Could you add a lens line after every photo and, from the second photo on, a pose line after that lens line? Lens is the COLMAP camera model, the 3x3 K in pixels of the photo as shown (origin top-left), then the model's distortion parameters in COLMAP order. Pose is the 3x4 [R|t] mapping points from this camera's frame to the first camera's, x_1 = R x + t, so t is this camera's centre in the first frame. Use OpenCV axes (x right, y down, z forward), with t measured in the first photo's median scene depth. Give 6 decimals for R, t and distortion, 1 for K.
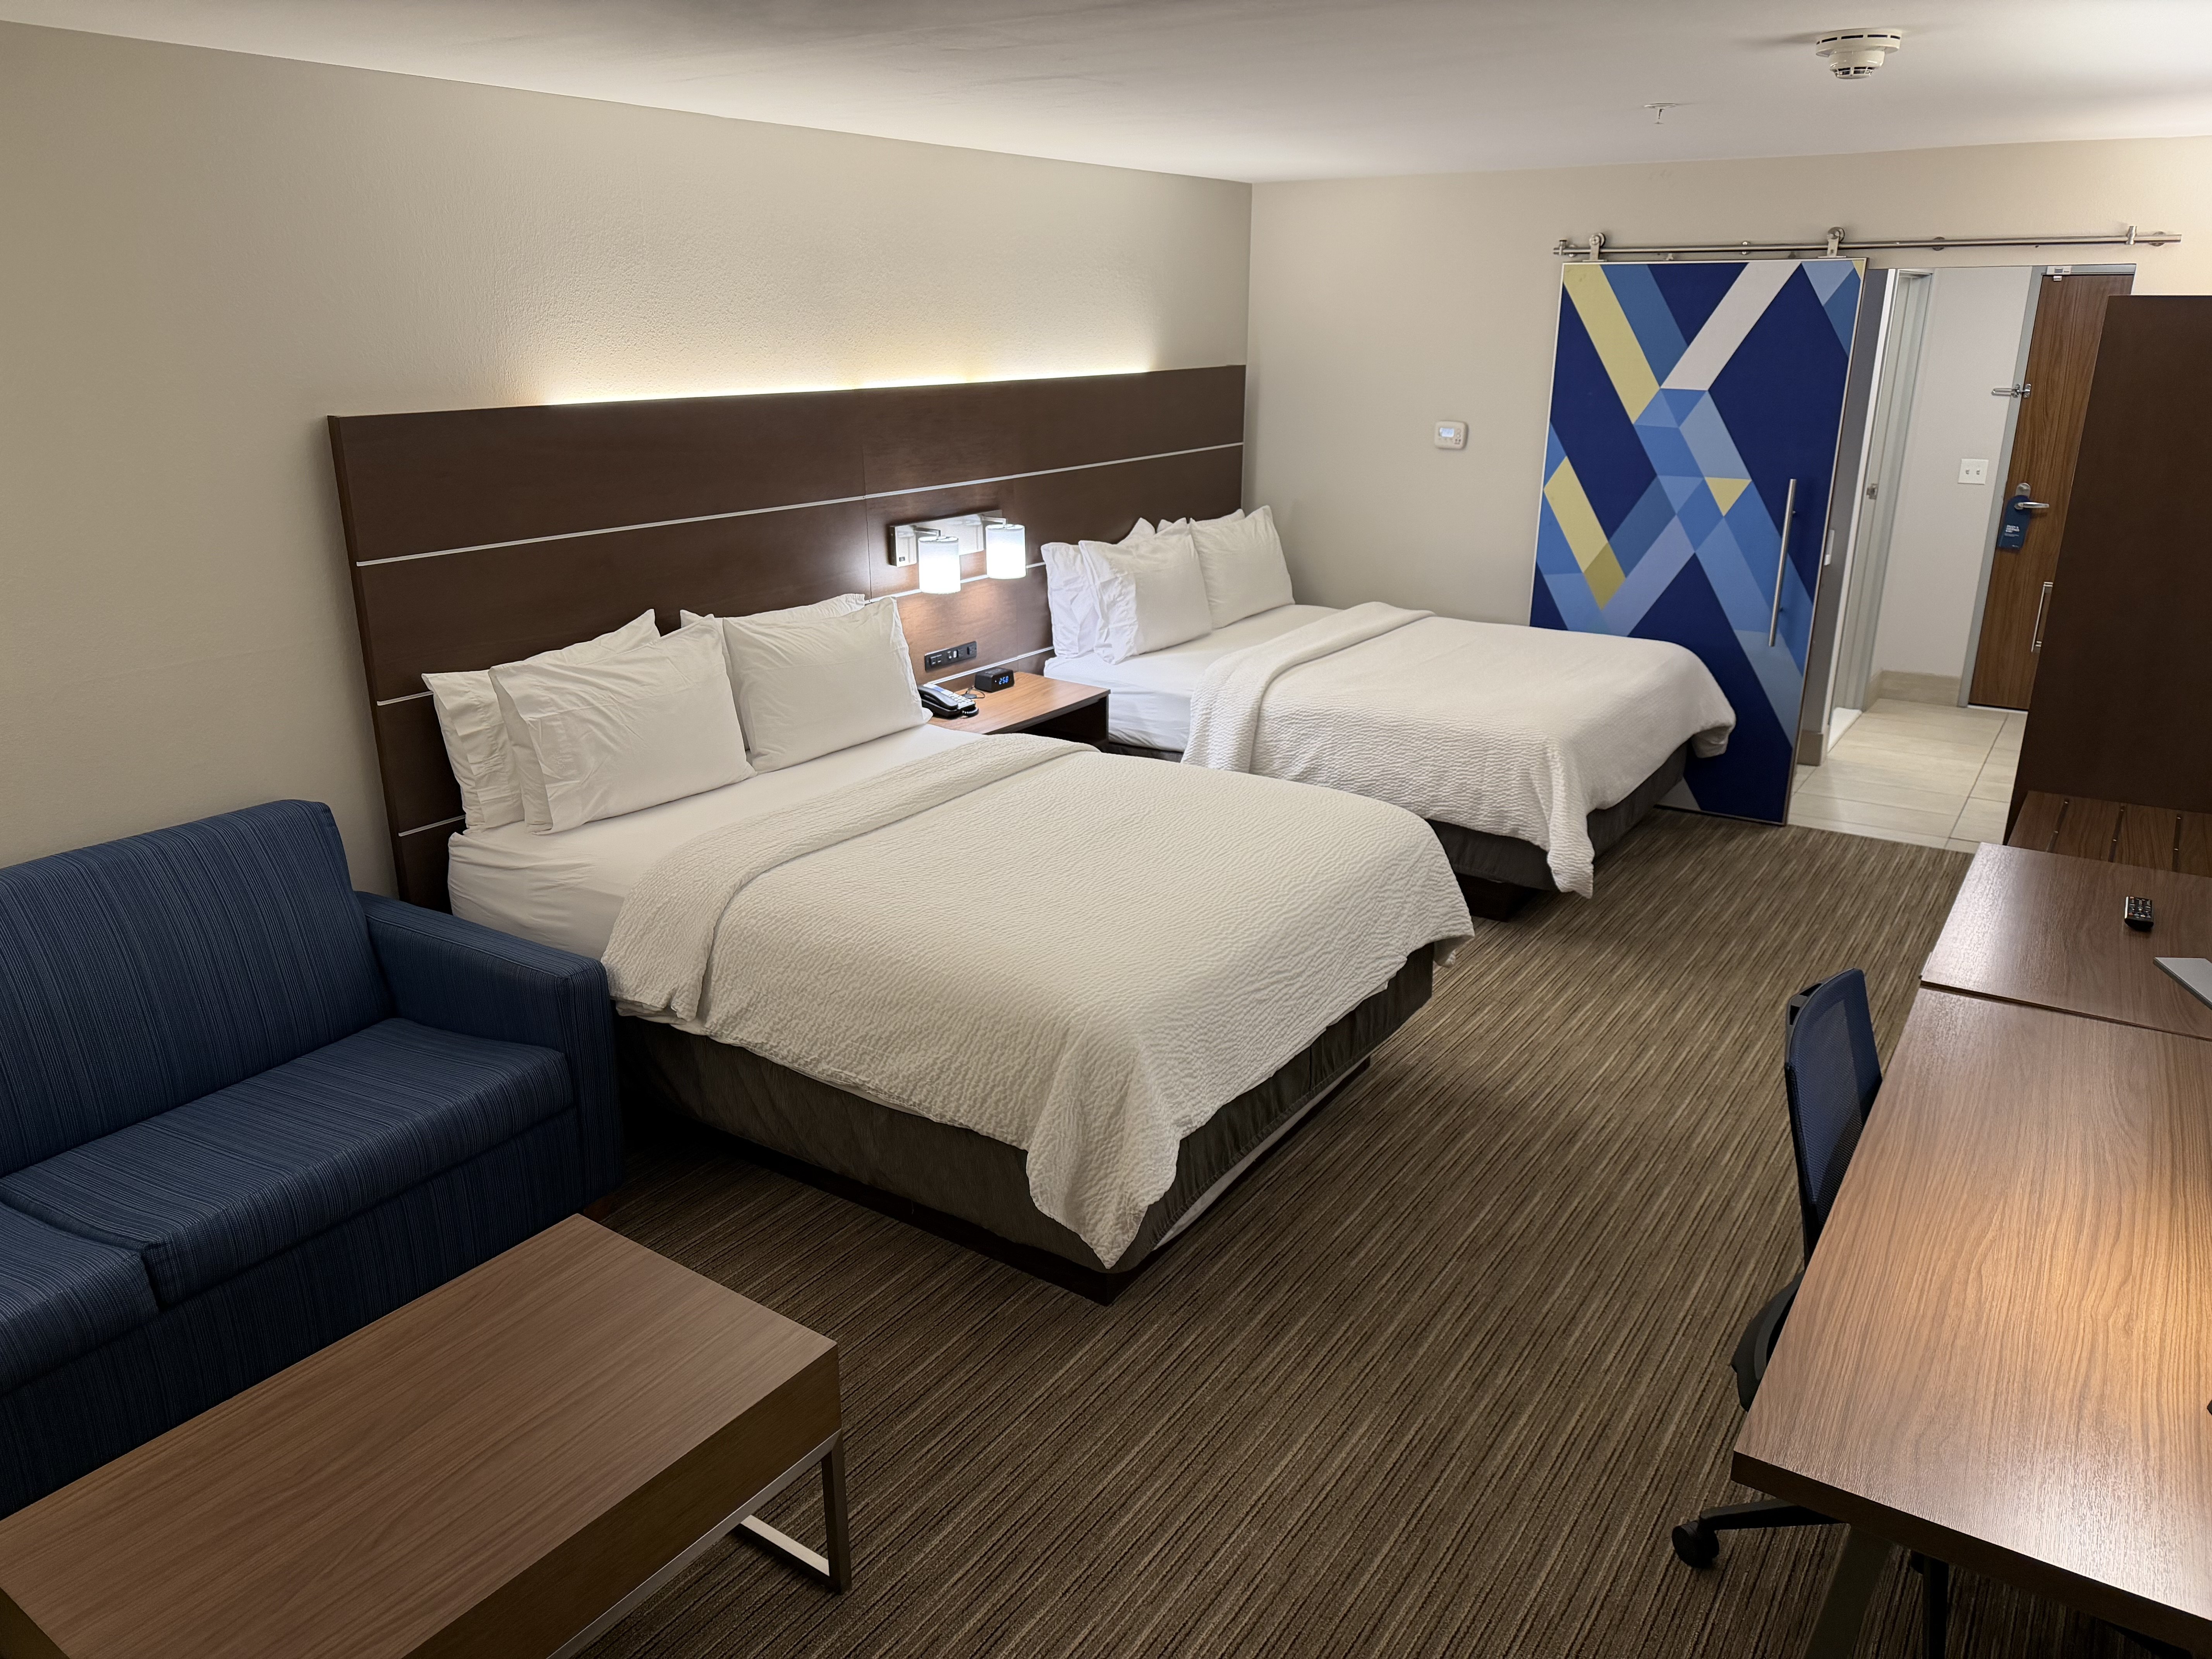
lens RADIAL K [[1543.9, 0, 1107.0], [0, 1543.9, 833.2], [0, 0, 1]] dist [0.011167, -0.012688]
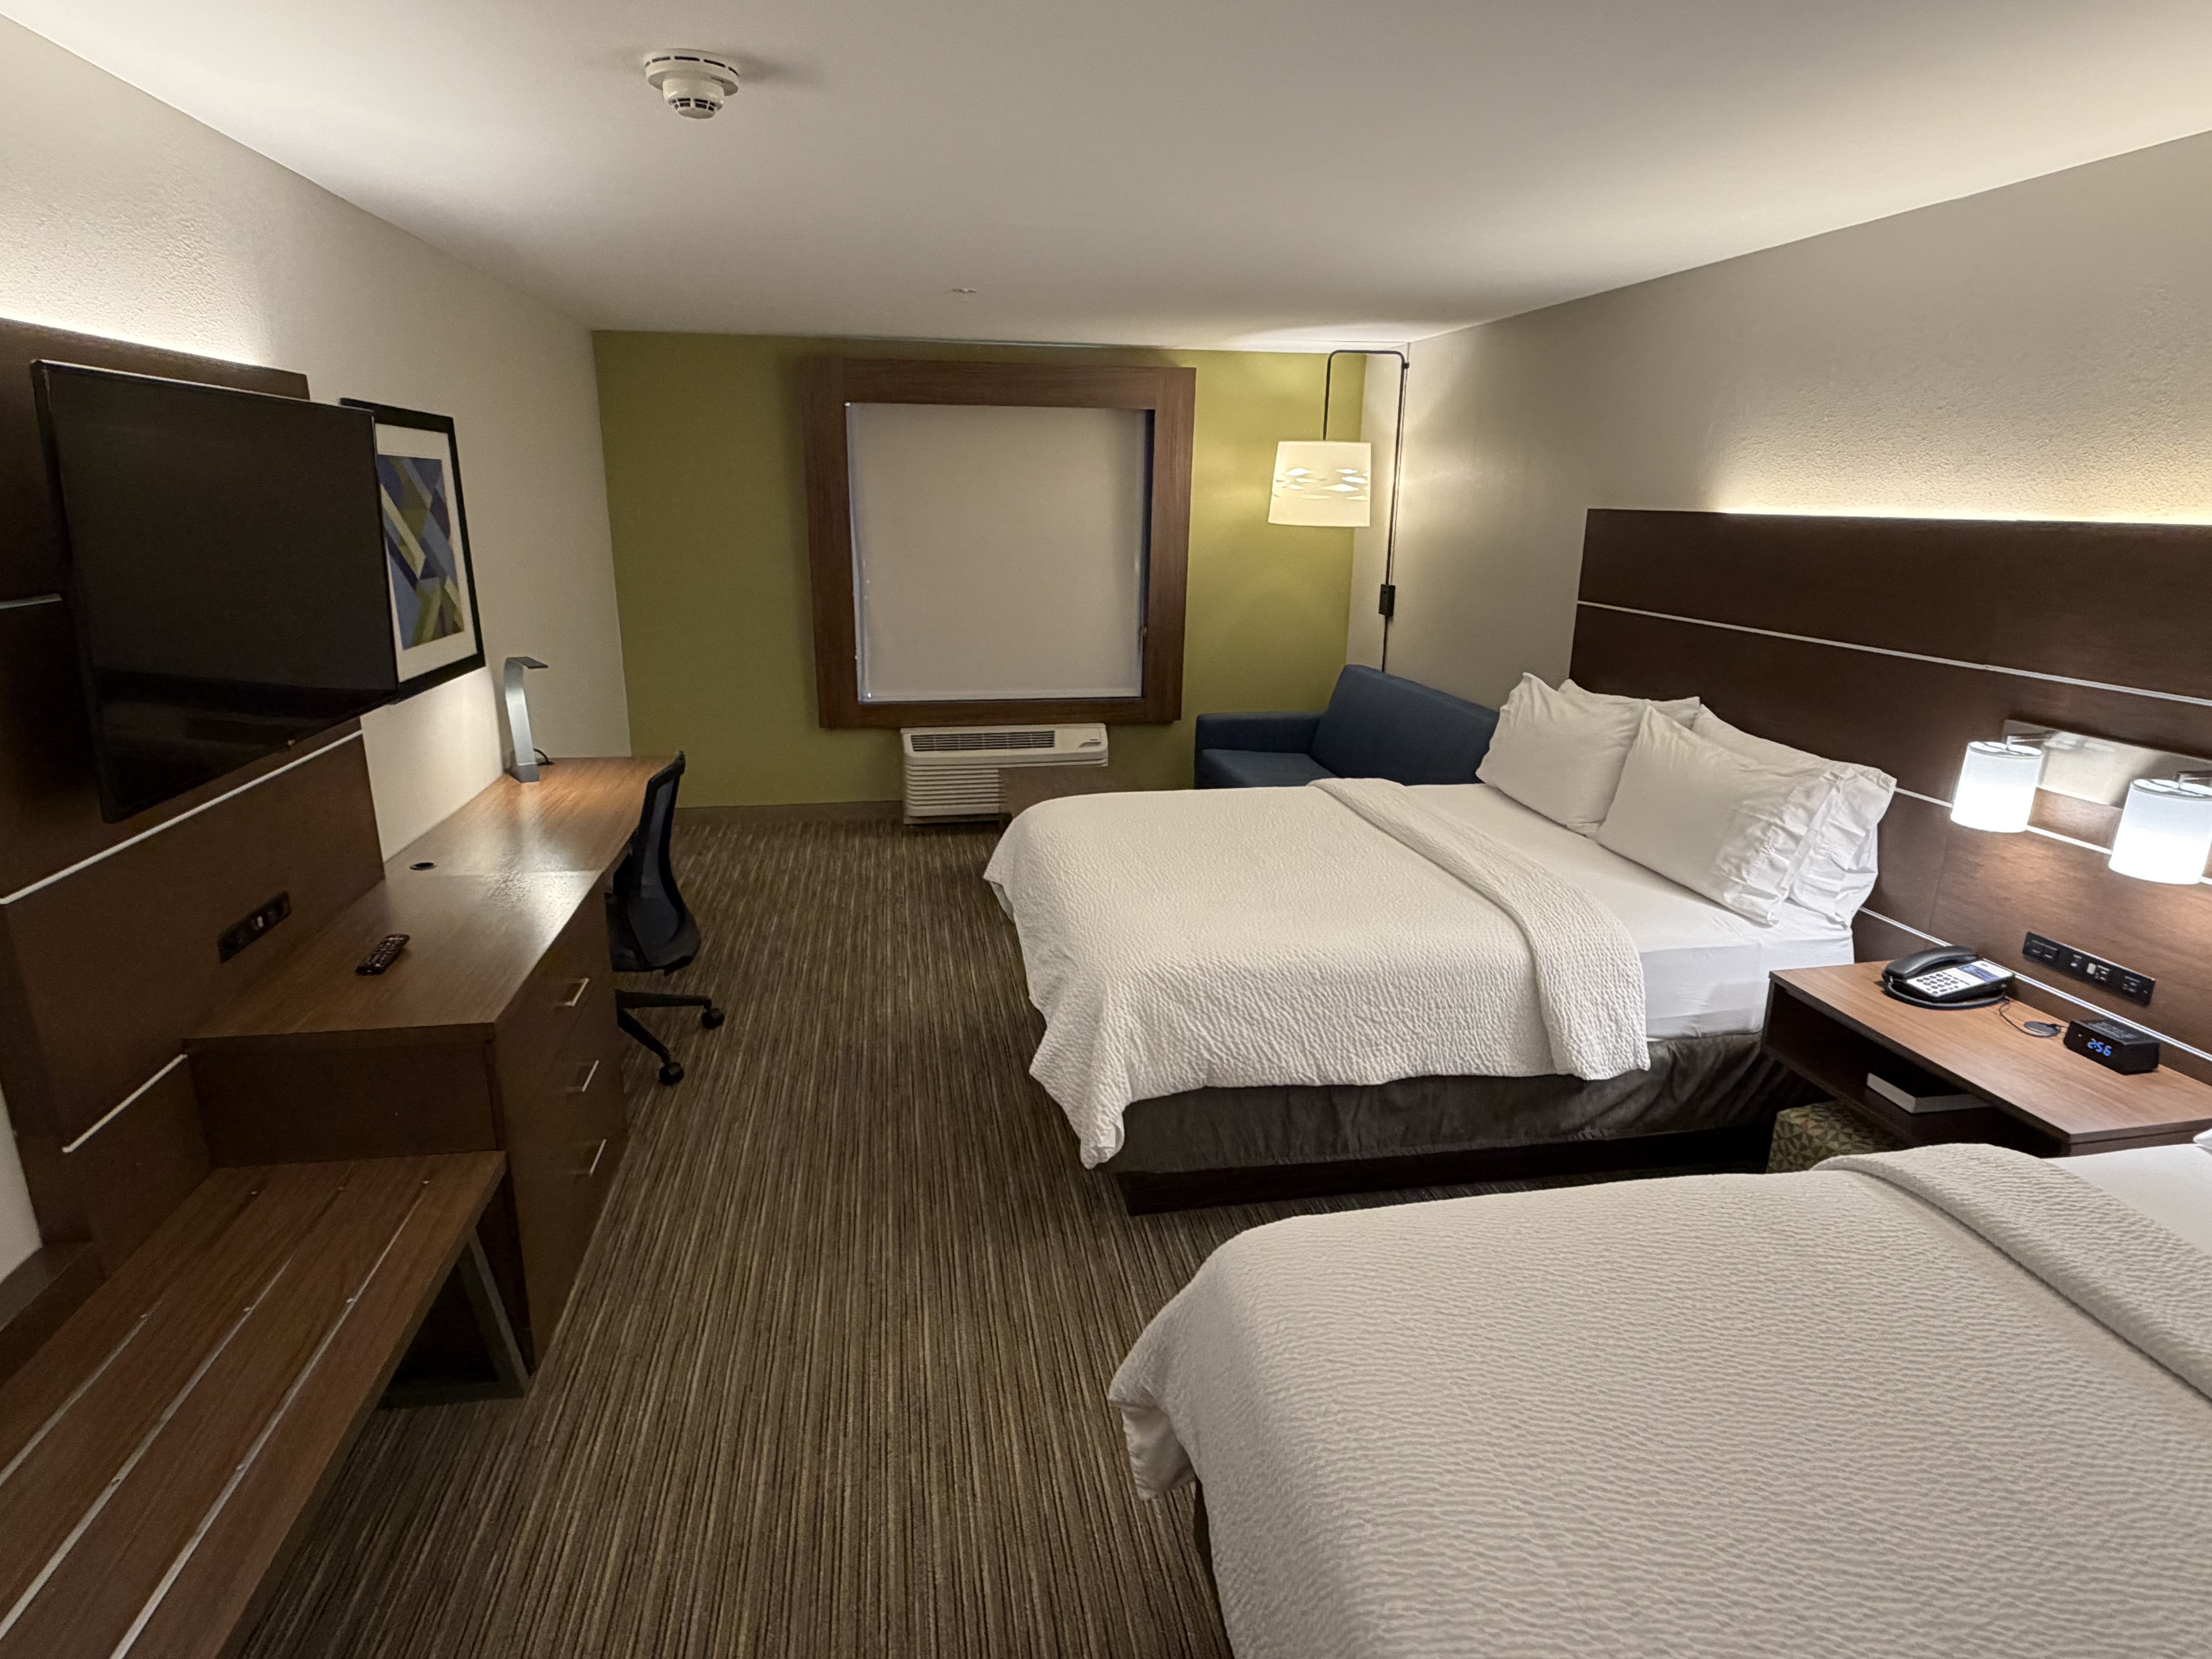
lens RADIAL K [[1230.3, 0, 1109.5], [0, 1230.3, 831.7], [0, 0, 1]] dist [0.001714, -0.000025]
pose [[-0.723595, 0.179598, -0.666449, 0.499383], [-0.223460, 0.852596, 0.472382, -0.310288], [0.653051, 0.490738, -0.576802, 1.031712]]
